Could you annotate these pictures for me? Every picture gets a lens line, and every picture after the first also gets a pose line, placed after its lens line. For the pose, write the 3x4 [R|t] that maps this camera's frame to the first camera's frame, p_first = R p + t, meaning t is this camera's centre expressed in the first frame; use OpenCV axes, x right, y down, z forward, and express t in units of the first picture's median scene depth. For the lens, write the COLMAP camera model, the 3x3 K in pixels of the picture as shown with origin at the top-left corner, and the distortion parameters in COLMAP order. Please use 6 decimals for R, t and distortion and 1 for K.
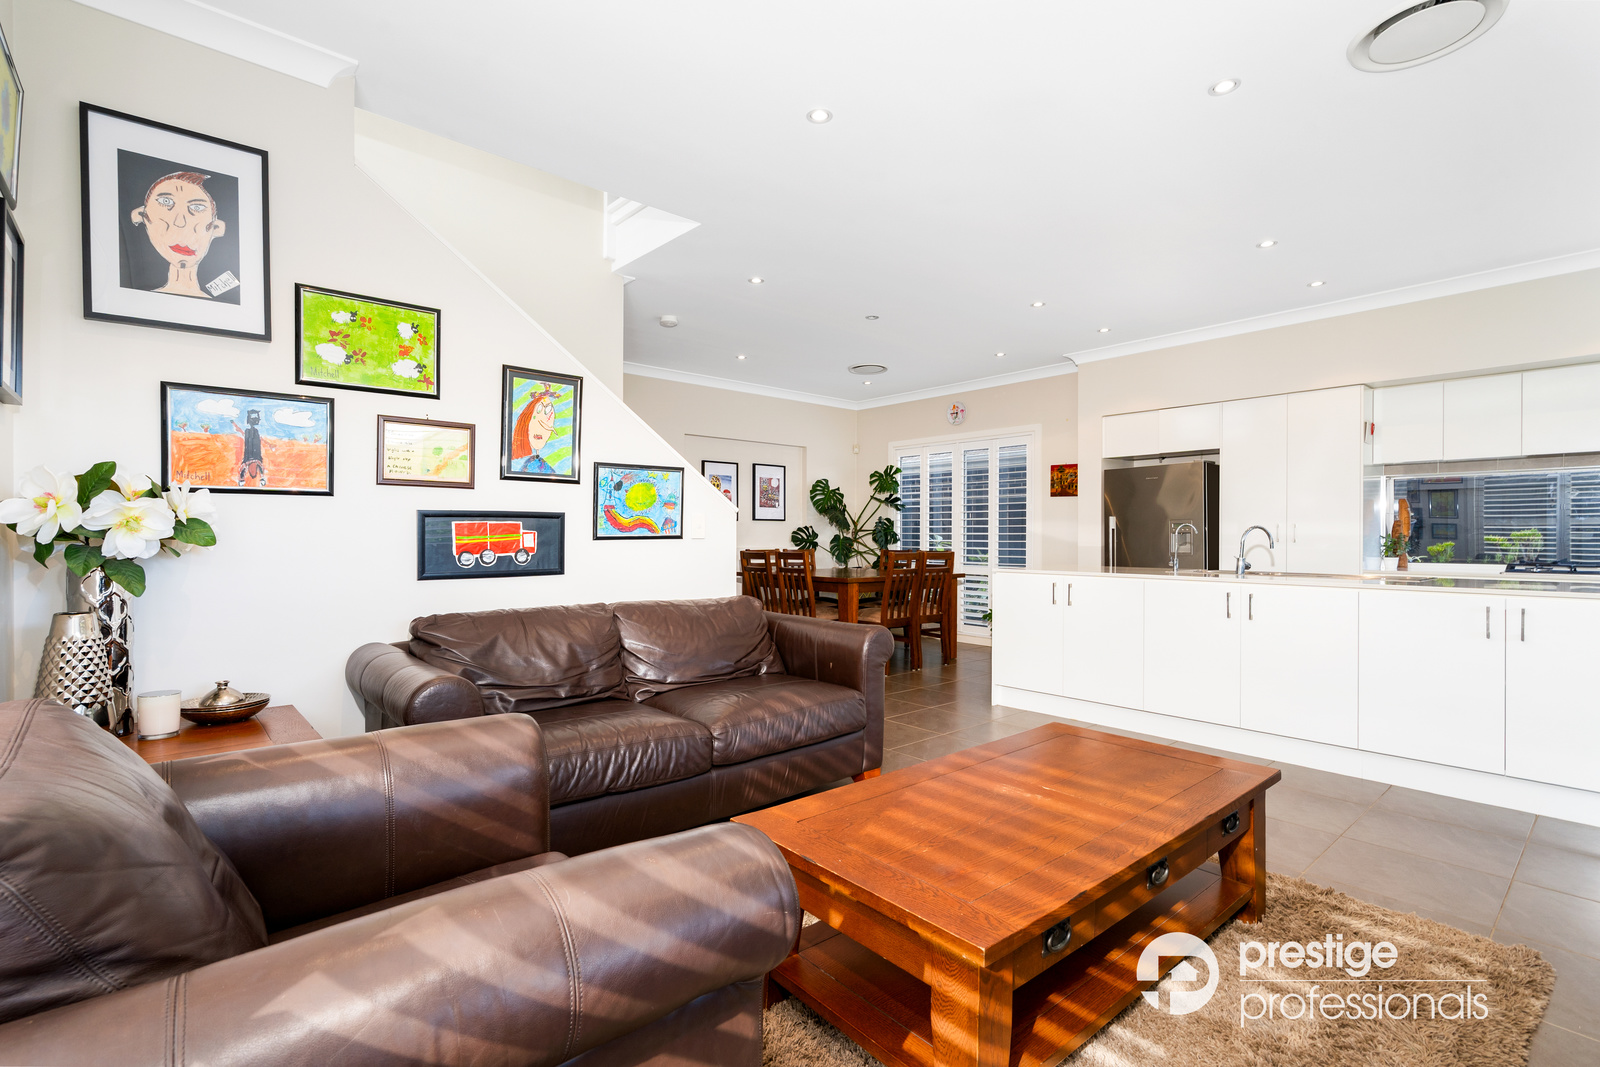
lens RADIAL K [[735.0, 0, 795.9], [0, 735.0, 523.3], [0, 0, 1]] dist [-0.013670, 0.011532]
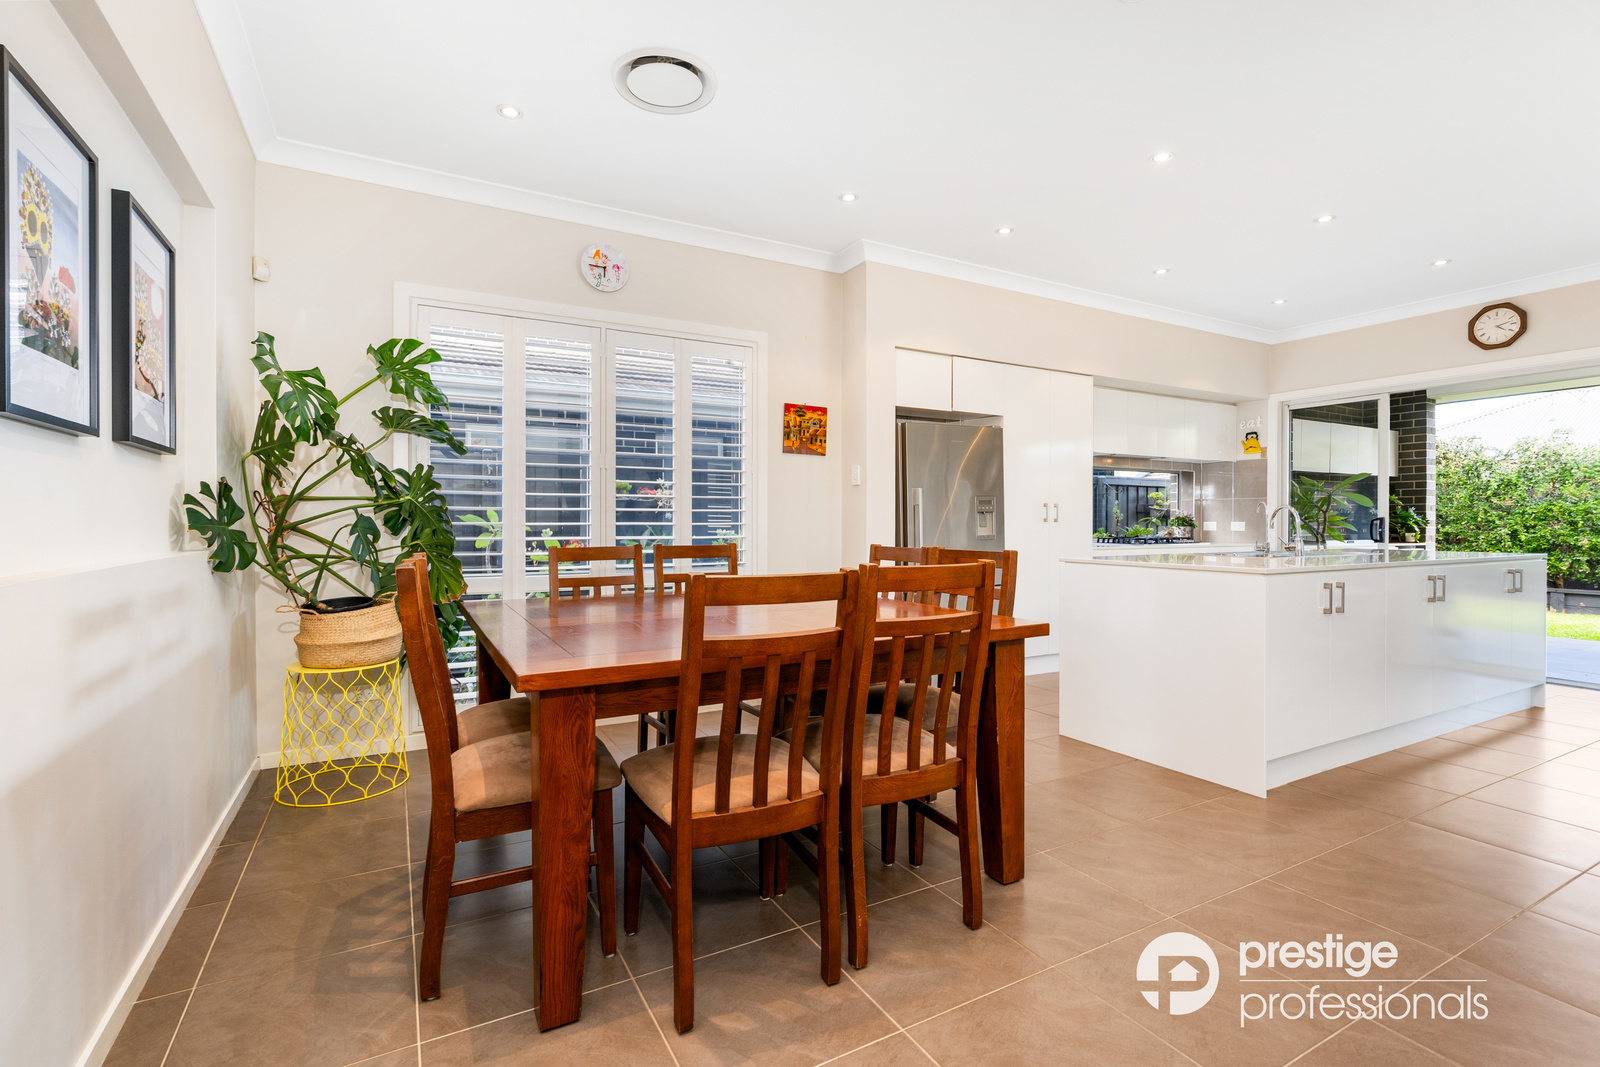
lens RADIAL K [[735.0, 0, 795.9], [0, 735.0, 523.3], [0, 0, 1]] dist [-0.013670, 0.011532]
pose [[0.205930, -0.008512, 0.978530, -0.272690], [-0.018364, 0.999752, 0.012561, 0.016650], [-0.978394, -0.020556, 0.205723, 0.857583]]
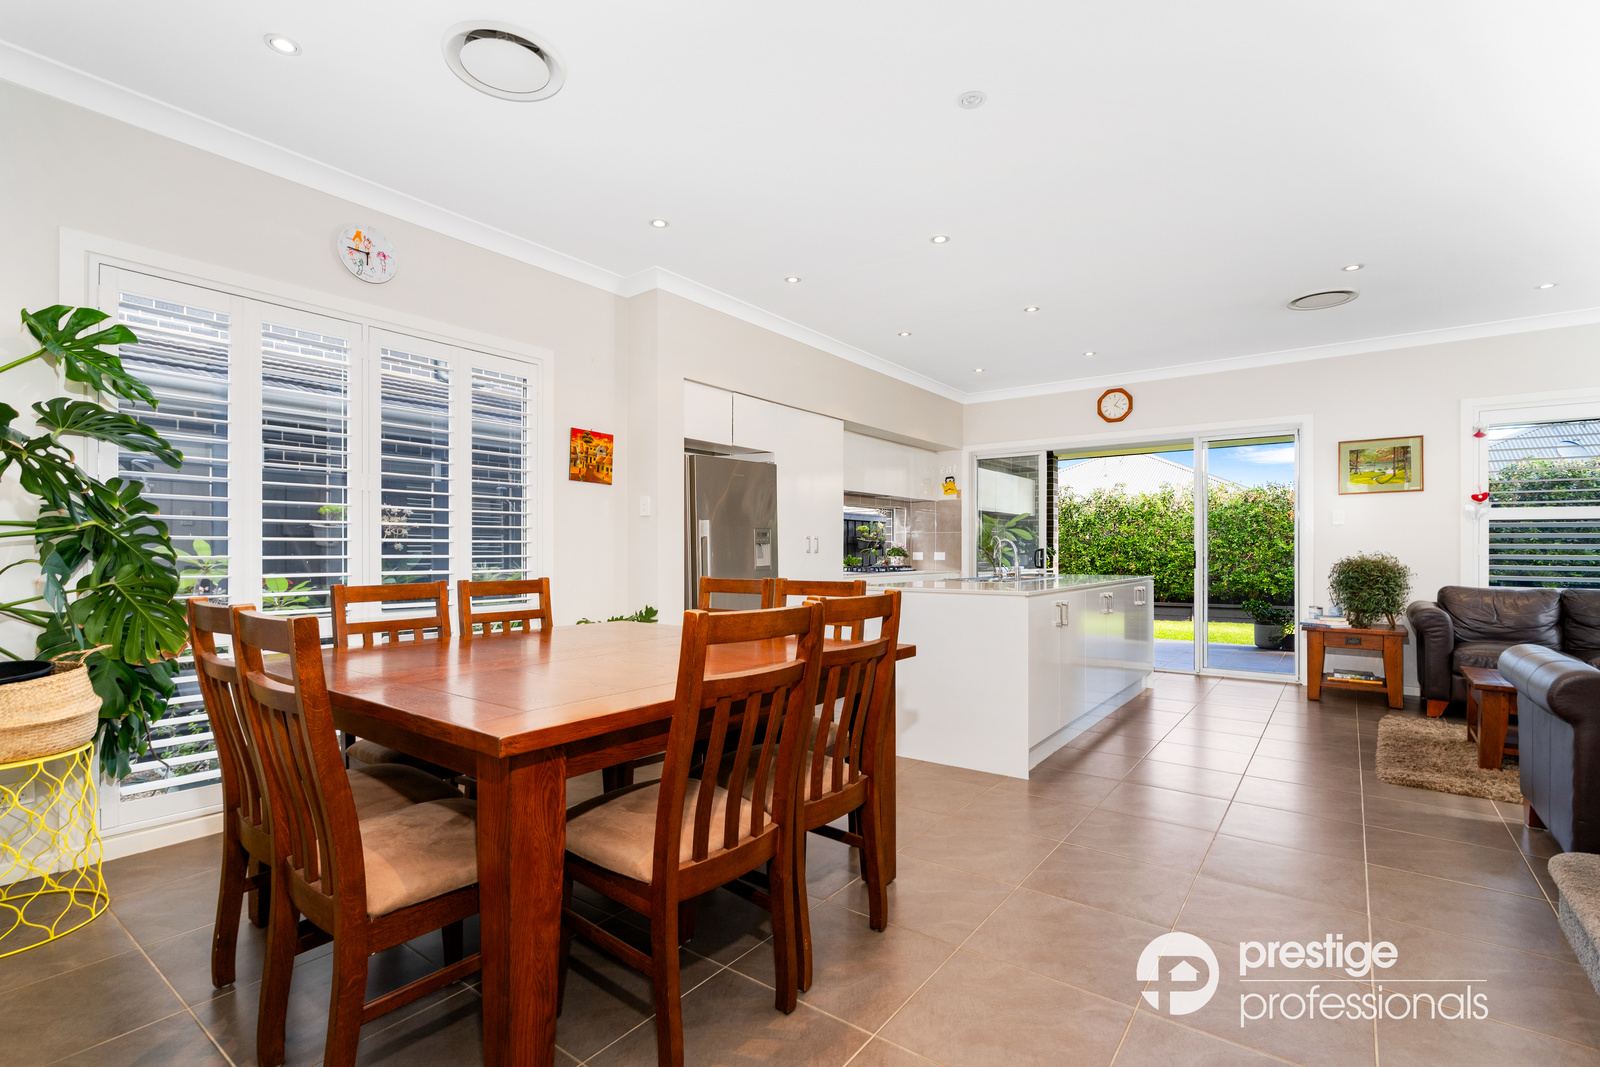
lens RADIAL K [[733.6, 0, 795.3], [0, 733.6, 550.9], [0, 0, 1]] dist [-0.002339, 0.000225]
pose [[-0.212455, -0.005298, 0.977156, -0.274136], [-0.019490, 0.999809, 0.001183, 0.016947], [-0.976976, -0.018793, -0.212518, 0.946641]]
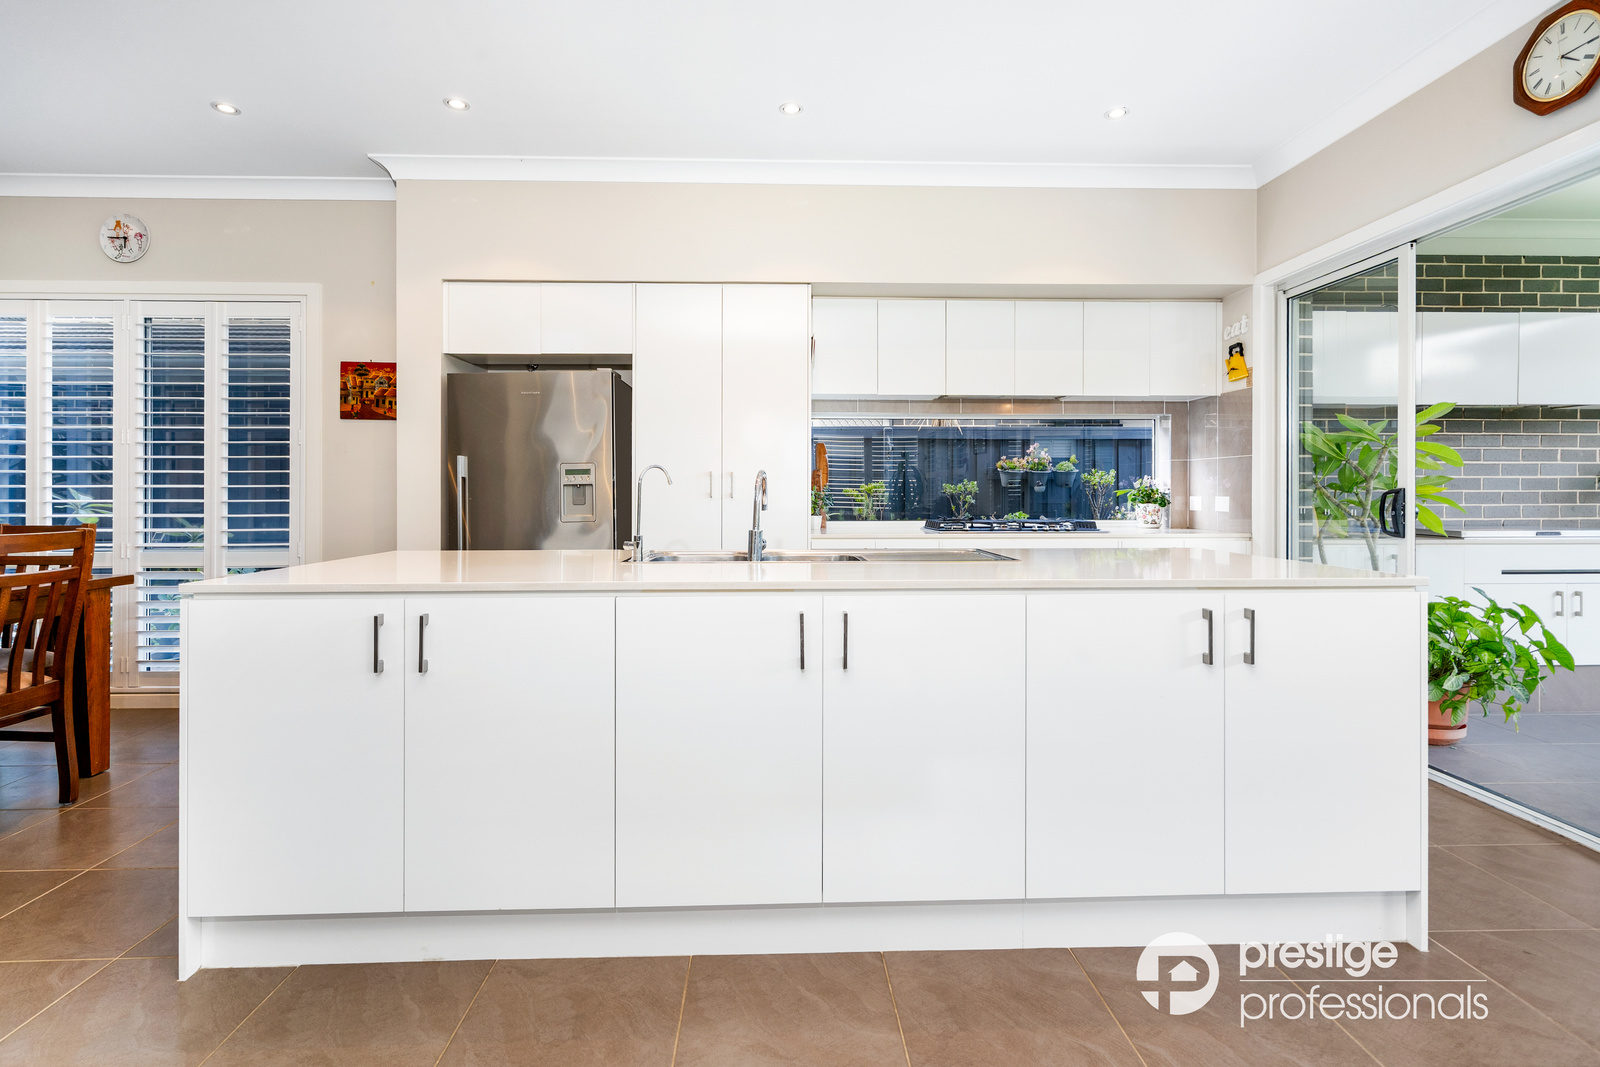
lens RADIAL K [[757.5, 0, 799.8], [0, 757.5, 494.3], [0, 0, 1]] dist [-0.003218, -0.000133]
pose [[0.624660, -0.007889, 0.780857, 0.119062], [-0.009460, 0.999799, 0.017668, 0.007031], [-0.780839, -0.018423, 0.624460, 0.376528]]
